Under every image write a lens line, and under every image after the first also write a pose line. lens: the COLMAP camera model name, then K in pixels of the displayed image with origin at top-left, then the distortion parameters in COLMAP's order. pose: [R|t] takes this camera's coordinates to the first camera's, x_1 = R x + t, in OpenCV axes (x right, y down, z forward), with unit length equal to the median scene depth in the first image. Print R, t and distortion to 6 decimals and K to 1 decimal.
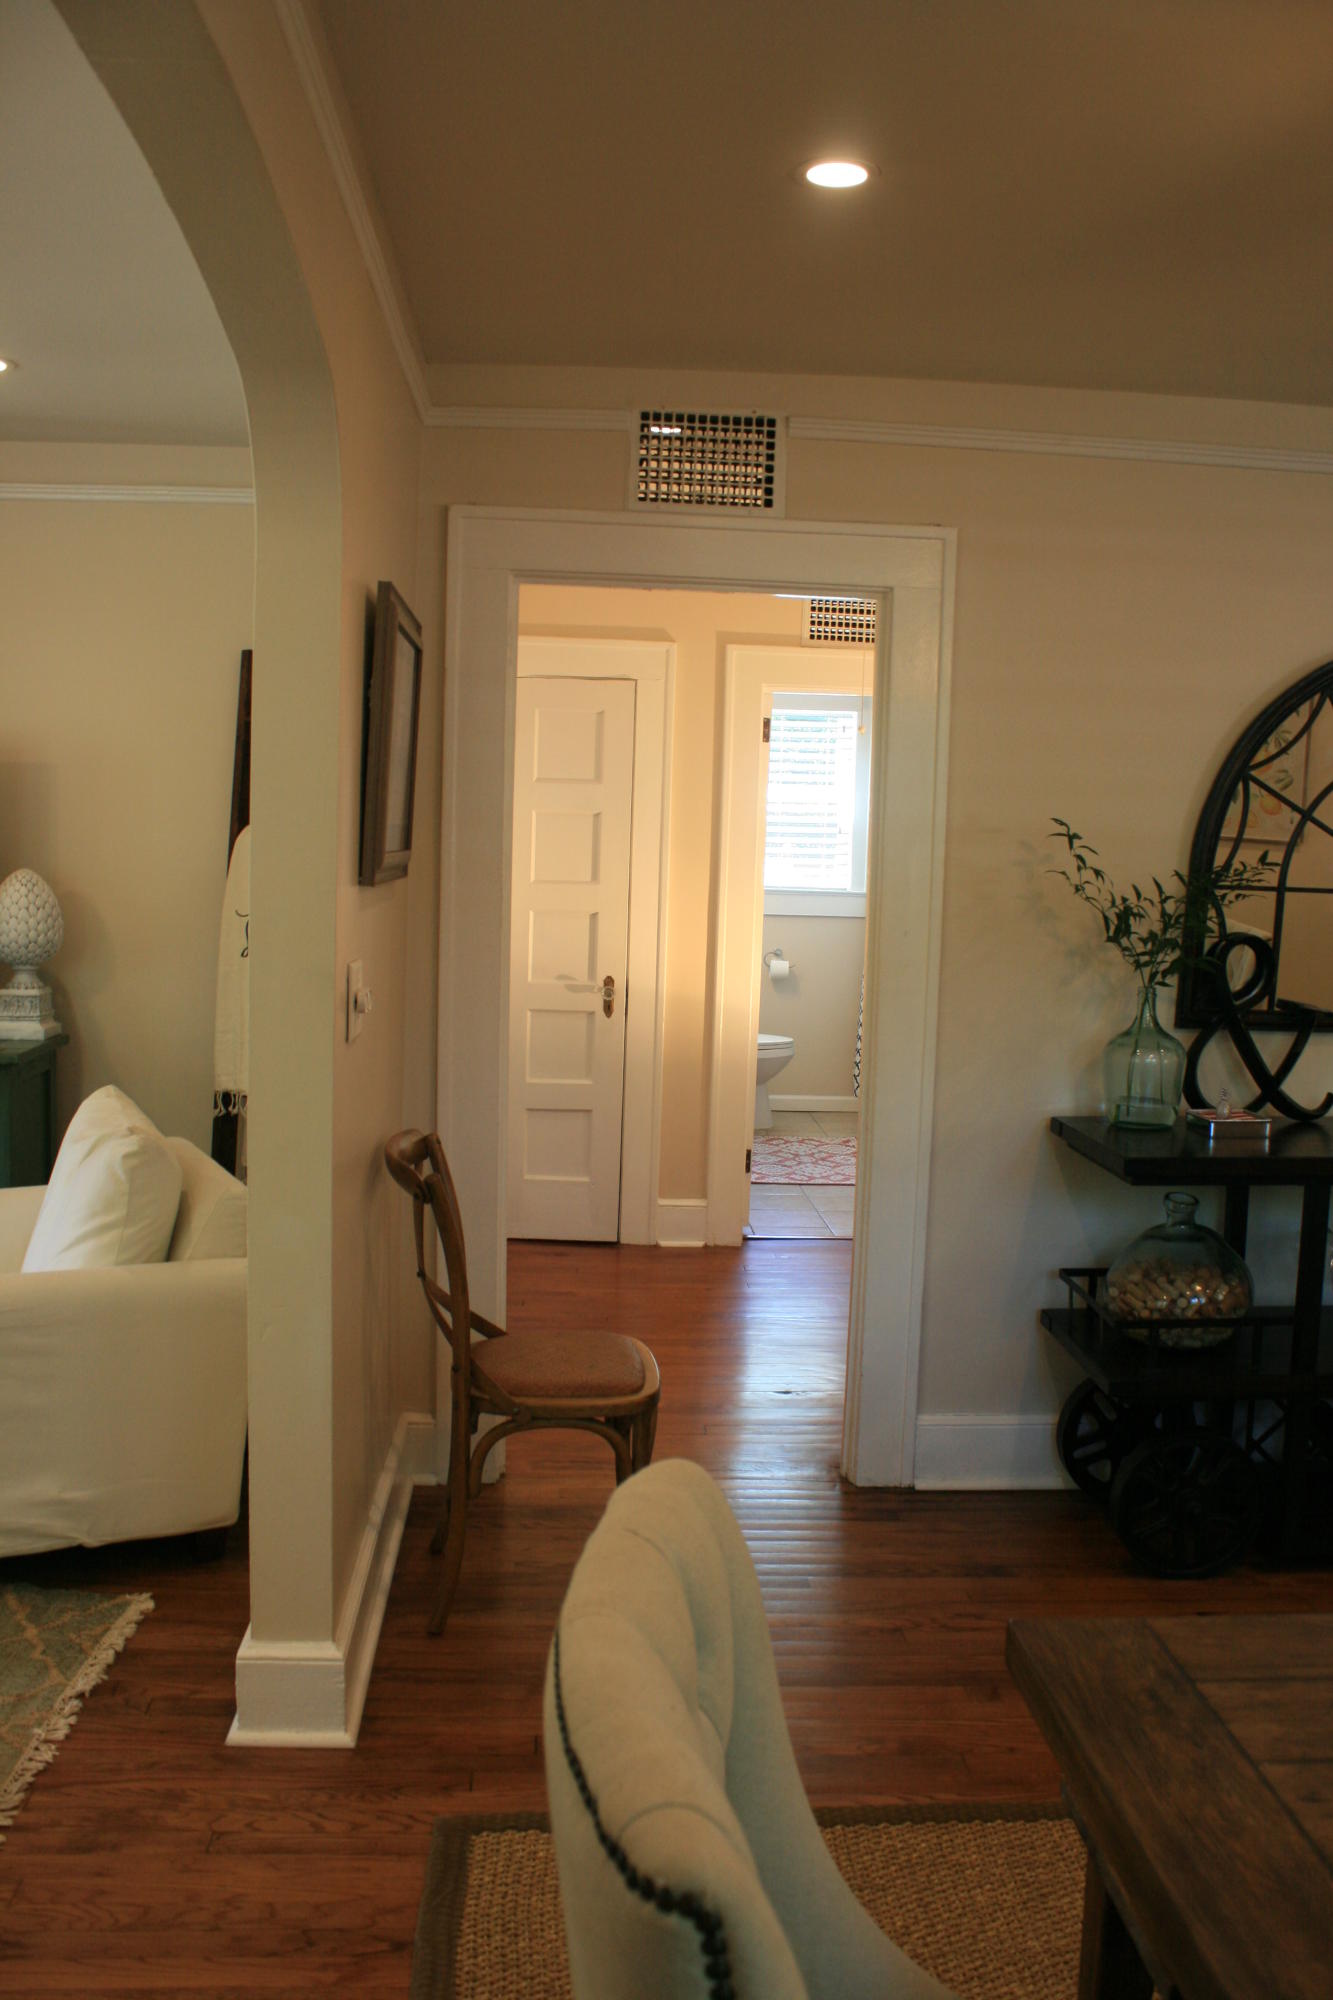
lens RADIAL K [[1692.2, 0, 666.5], [0, 1692.2, 1000.0], [0, 0, 1]] dist [-0.156151, 0.150500]
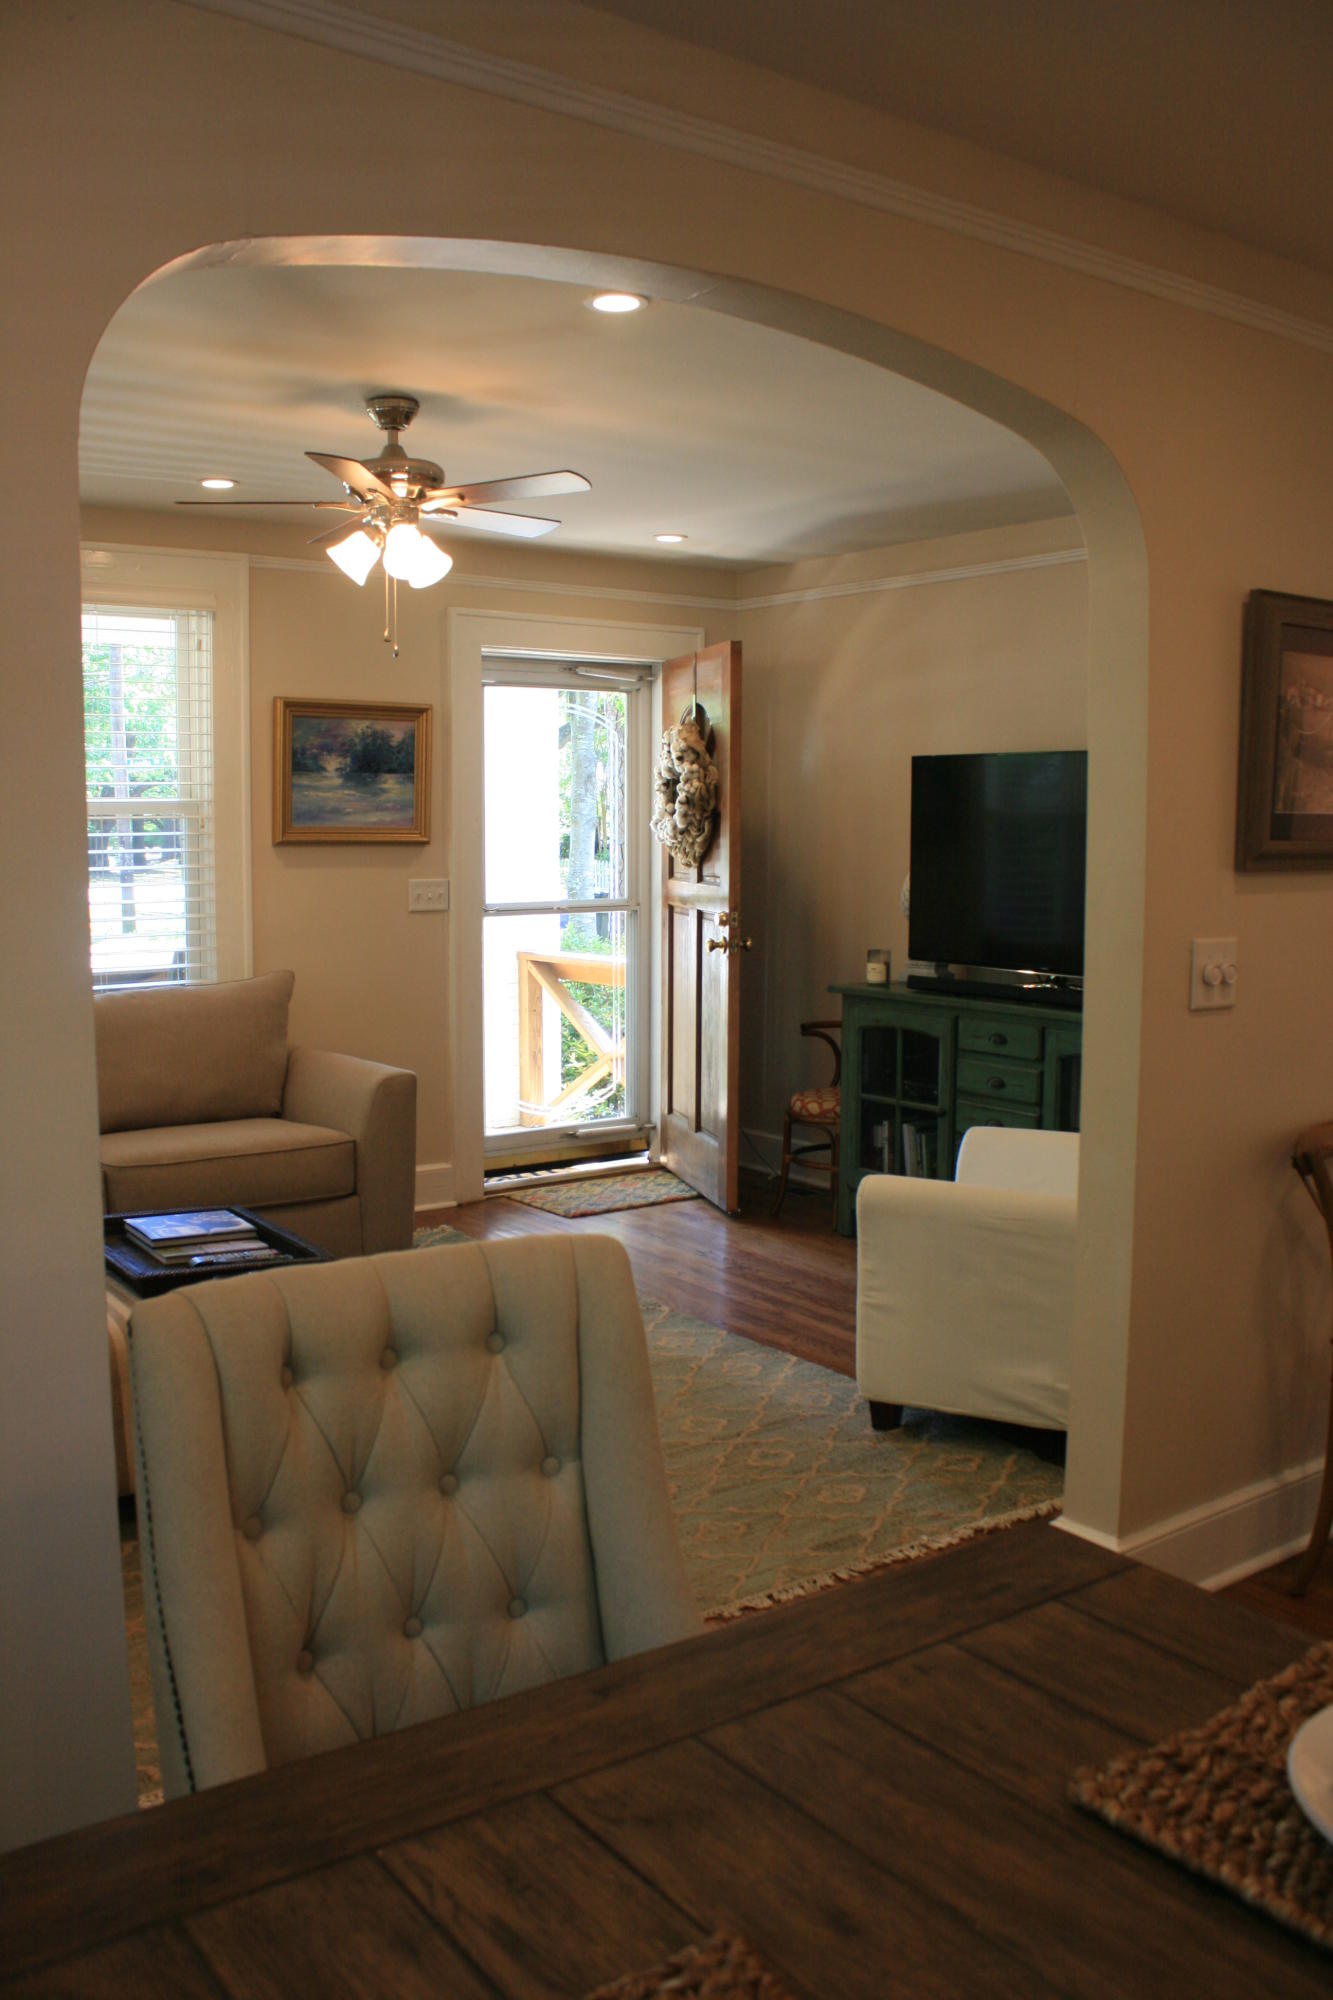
lens RADIAL K [[1692.2, 0, 666.5], [0, 1692.2, 1000.0], [0, 0, 1]] dist [-0.156151, 0.150500]
pose [[0.537917, 0.053423, -0.841304, 0.559027], [-0.065534, 0.997620, 0.021447, 0.020521], [0.840447, 0.043597, 0.540137, 0.122106]]
